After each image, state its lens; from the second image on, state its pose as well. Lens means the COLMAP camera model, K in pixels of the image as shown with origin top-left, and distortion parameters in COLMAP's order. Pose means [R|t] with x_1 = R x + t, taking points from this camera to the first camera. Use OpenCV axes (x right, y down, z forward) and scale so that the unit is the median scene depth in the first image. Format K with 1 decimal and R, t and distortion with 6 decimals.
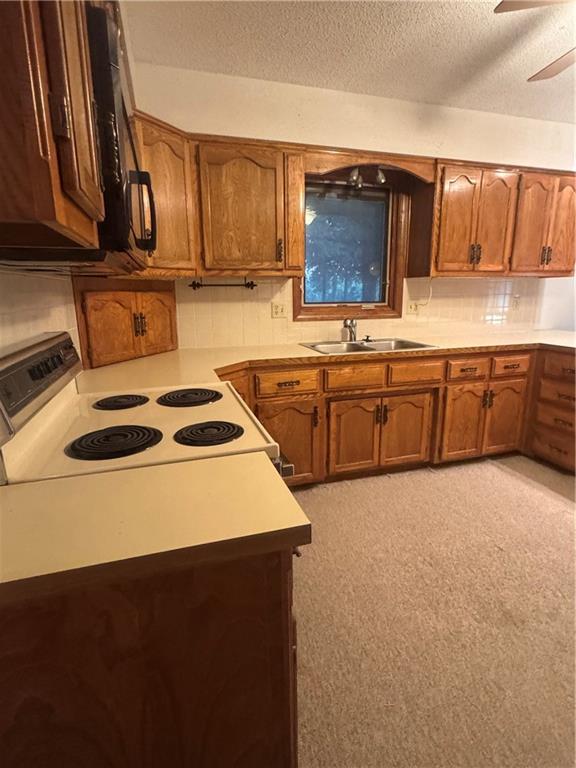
lens RADIAL K [[395.6, 0, 286.9], [0, 395.6, 384.1], [0, 0, 1]] dist [-0.004868, 0.001249]
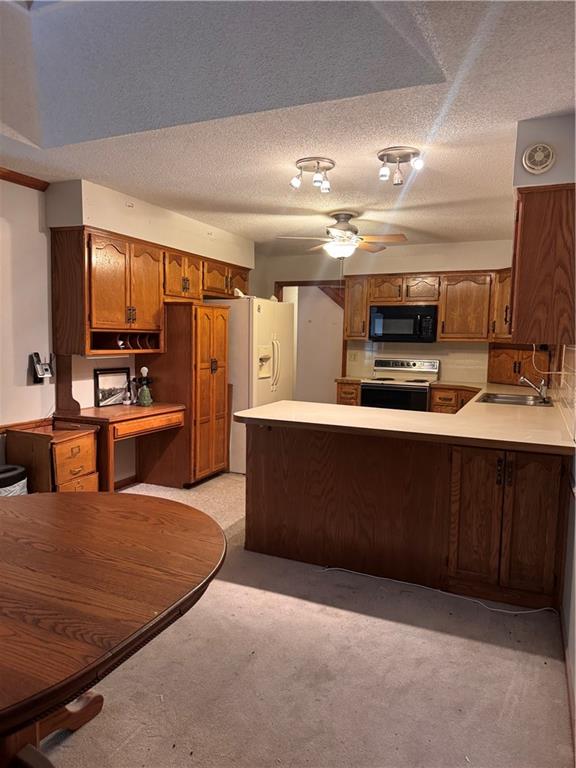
lens RADIAL K [[541.7, 0, 286.7], [0, 541.7, 381.8], [0, 0, 1]] dist [0.052148, -0.031469]
pose [[-0.664002, 0.057019, -0.745554, 1.872337], [-0.185062, 0.953536, 0.237744, -0.413596], [0.724468, 0.295836, -0.622597, 1.530767]]
